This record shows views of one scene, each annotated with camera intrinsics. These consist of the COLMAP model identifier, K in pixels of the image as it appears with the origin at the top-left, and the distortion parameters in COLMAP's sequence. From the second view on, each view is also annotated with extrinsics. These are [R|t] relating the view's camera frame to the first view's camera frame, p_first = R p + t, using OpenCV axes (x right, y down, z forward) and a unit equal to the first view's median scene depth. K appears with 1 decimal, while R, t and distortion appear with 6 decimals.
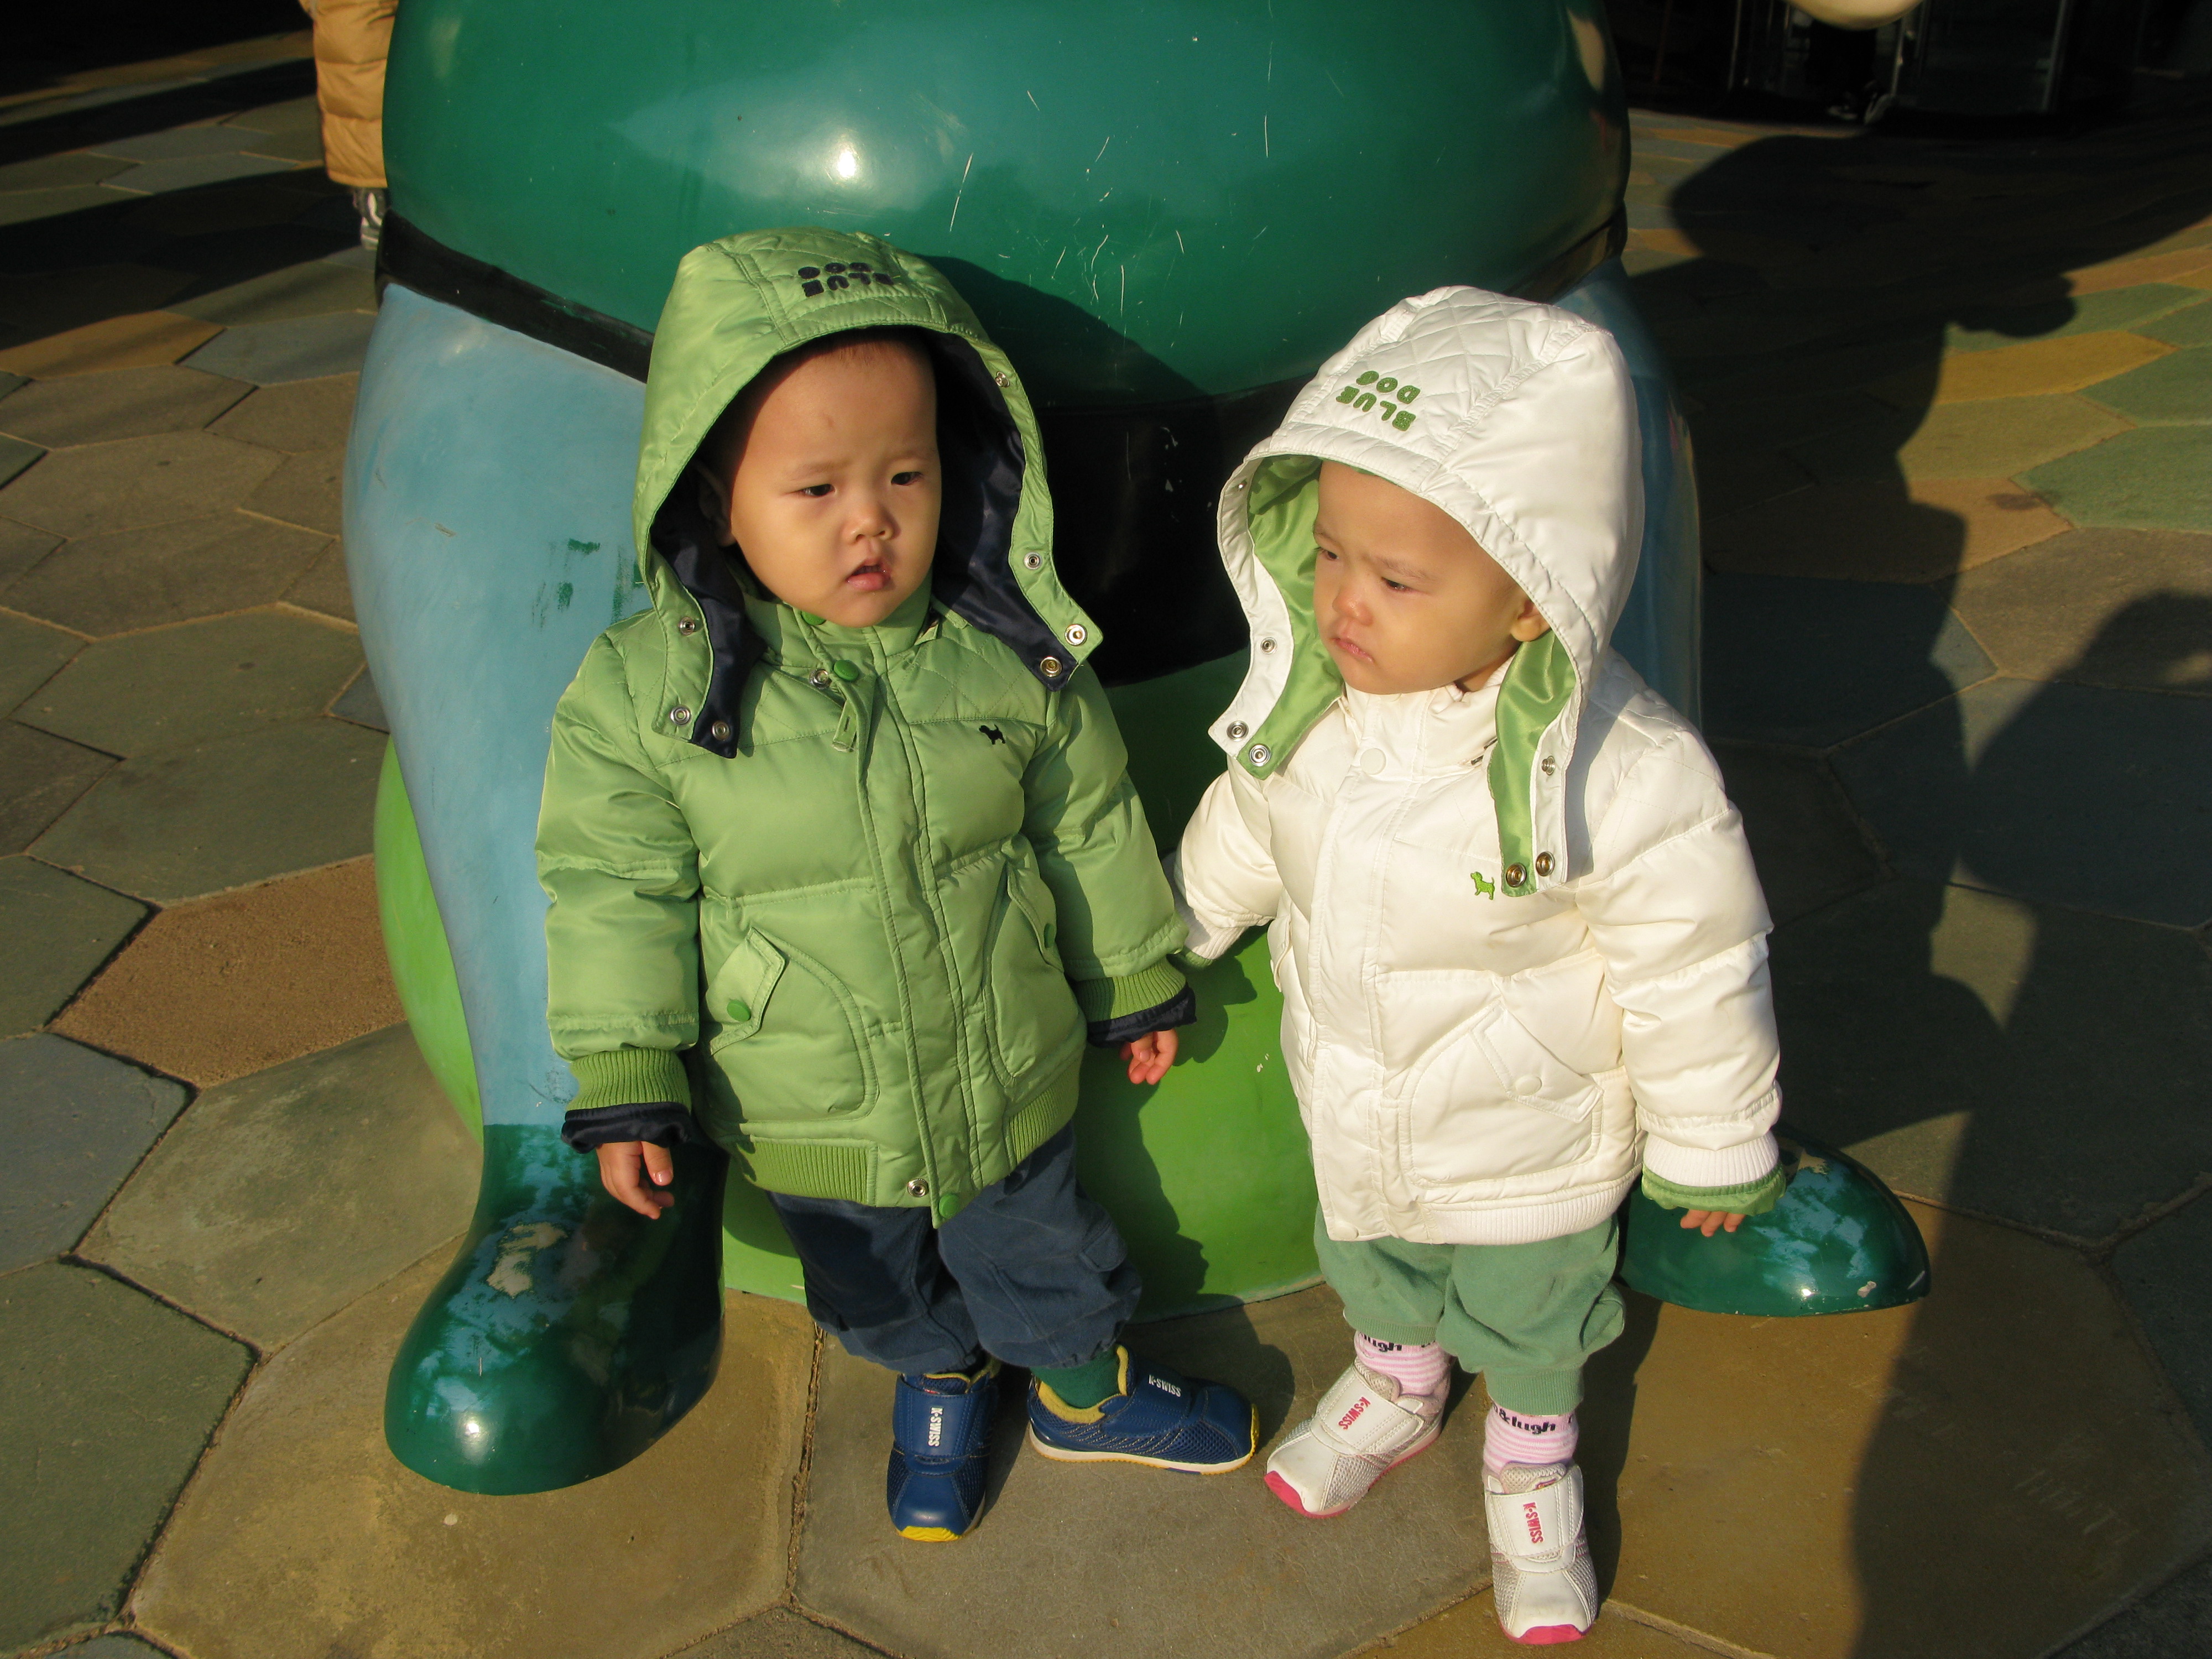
lens RADIAL K [[2272.1, 0, 1111.4], [0, 2272.1, 848.2], [0, 0, 1]] dist [-0.126686, 0.000000]
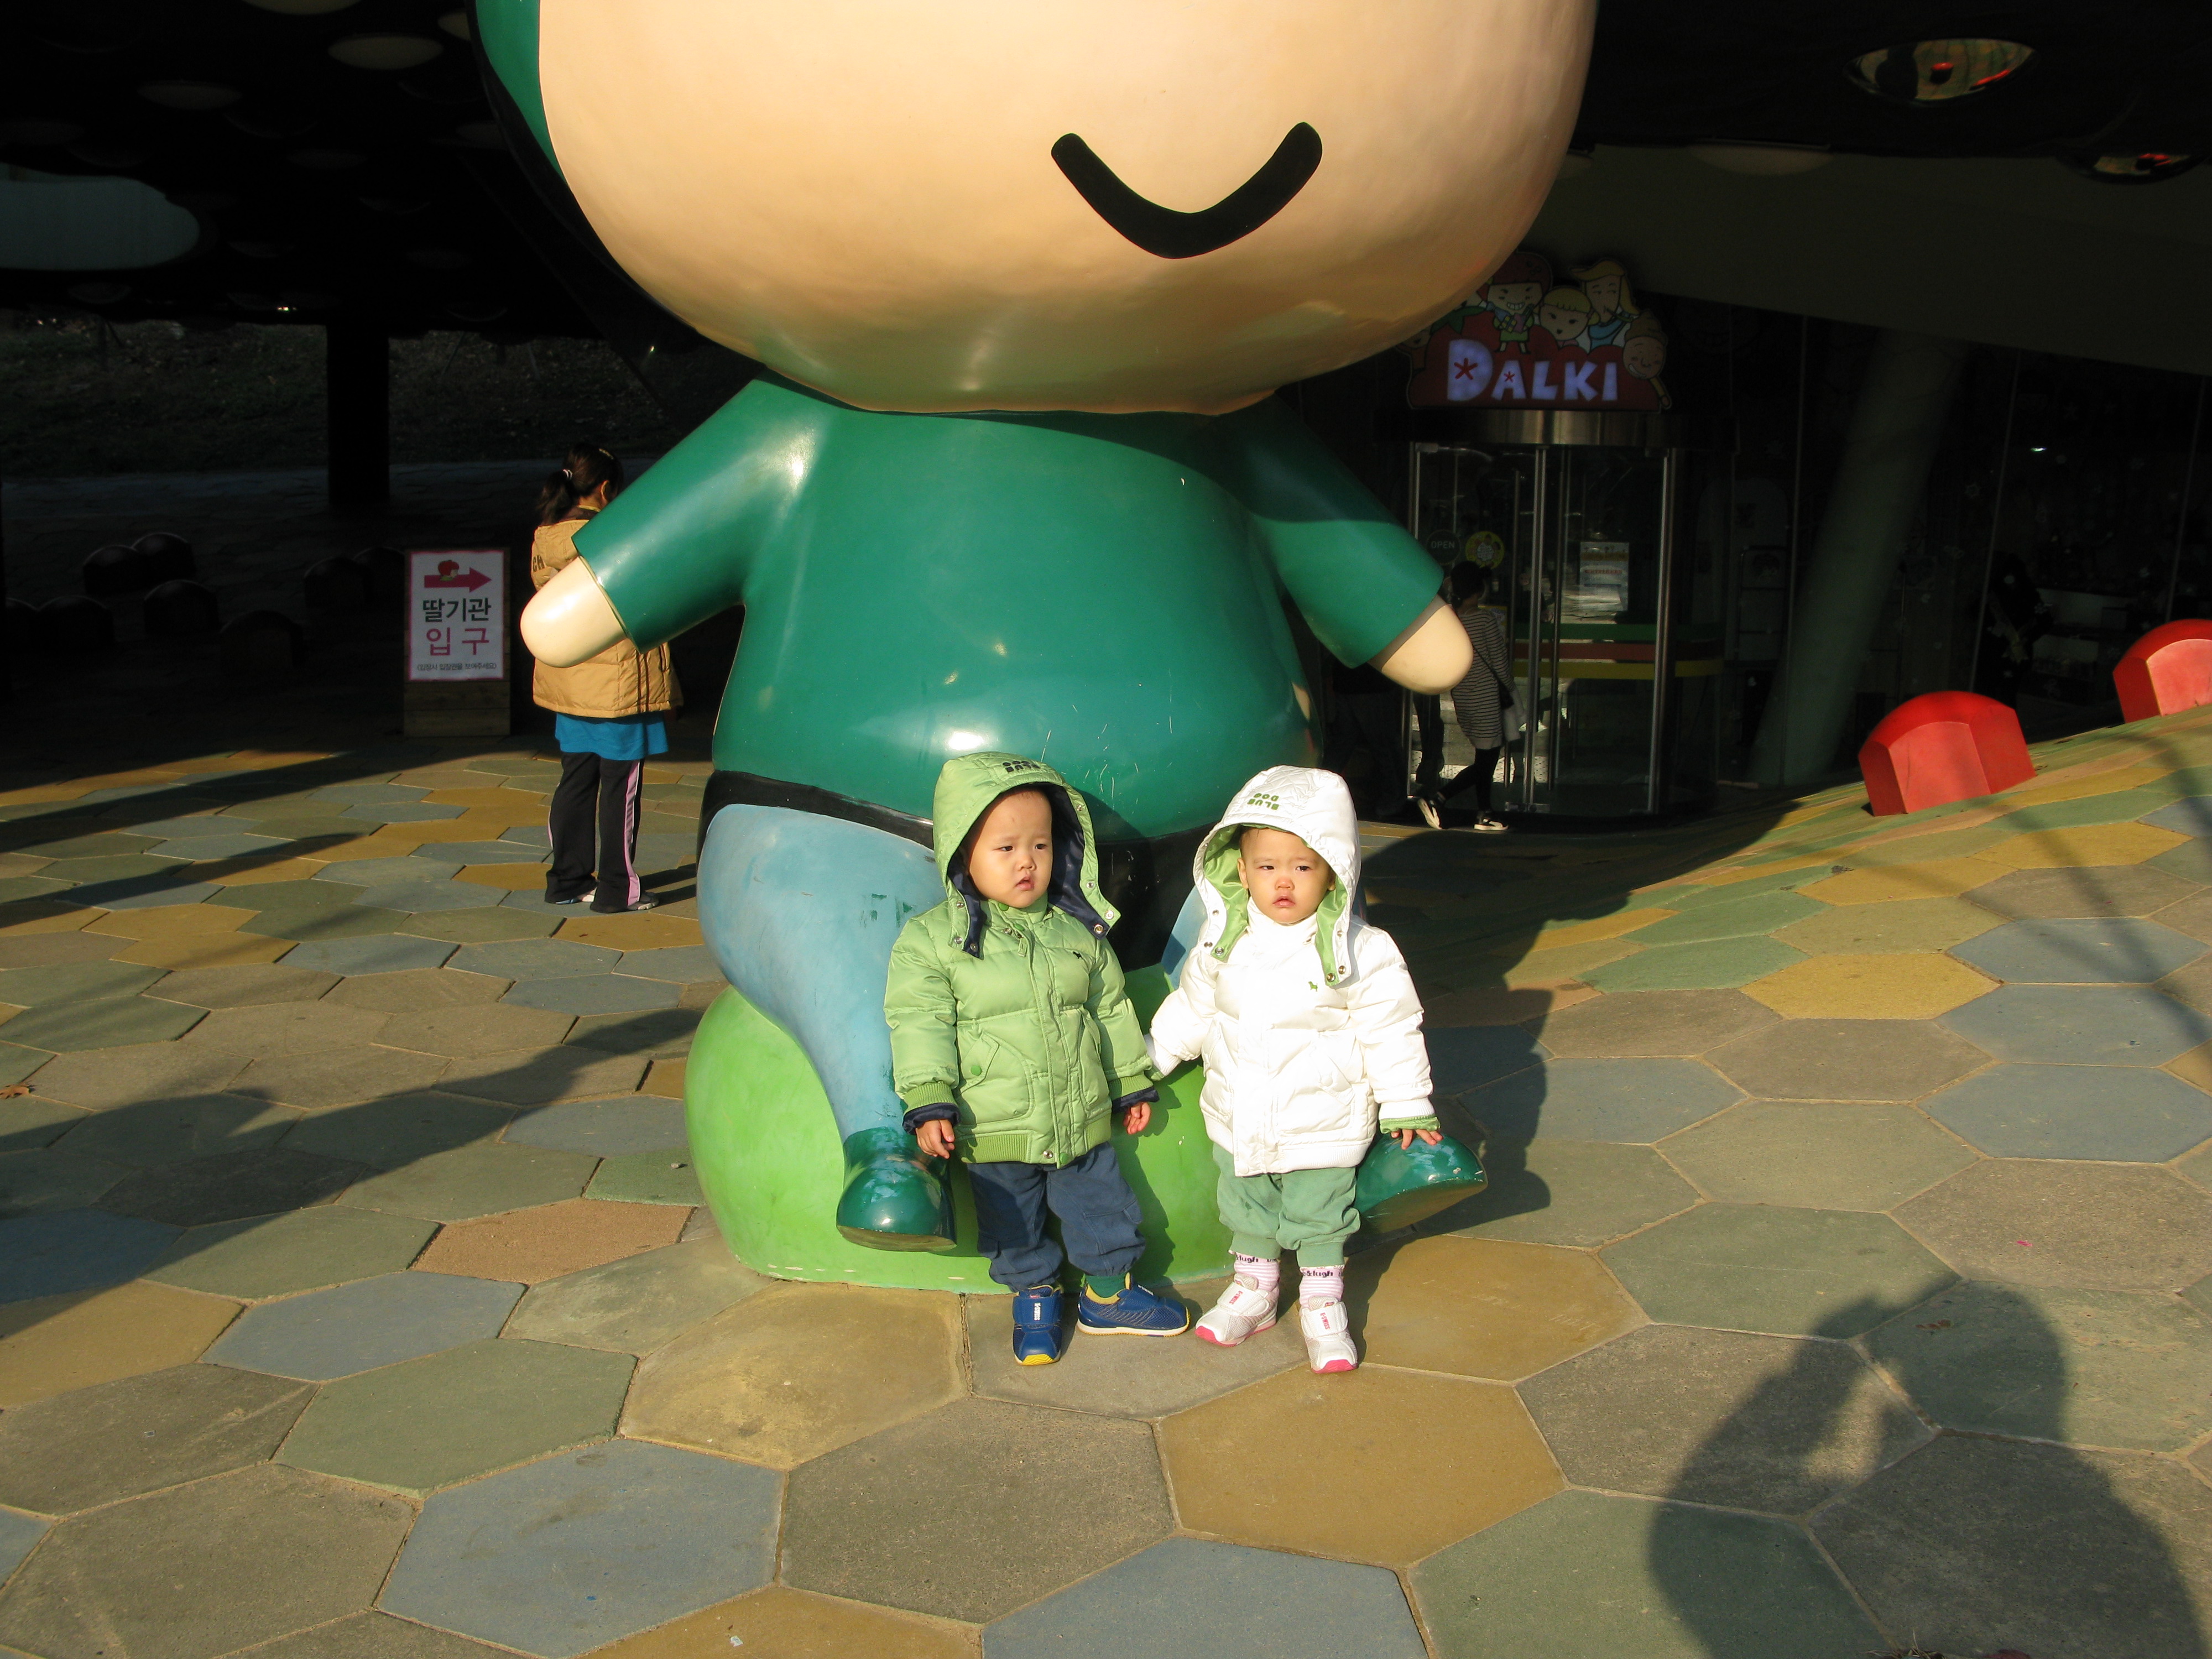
lens RADIAL K [[2272.1, 0, 1086.8], [0, 2272.1, 823.4], [0, 0, 1]] dist [-0.126686, 0.000000]
pose [[0.993420, -0.002302, 0.114505, -0.283292], [0.040212, 0.943156, -0.329909, 0.546706], [-0.107237, 0.332343, 0.937042, -1.156299]]
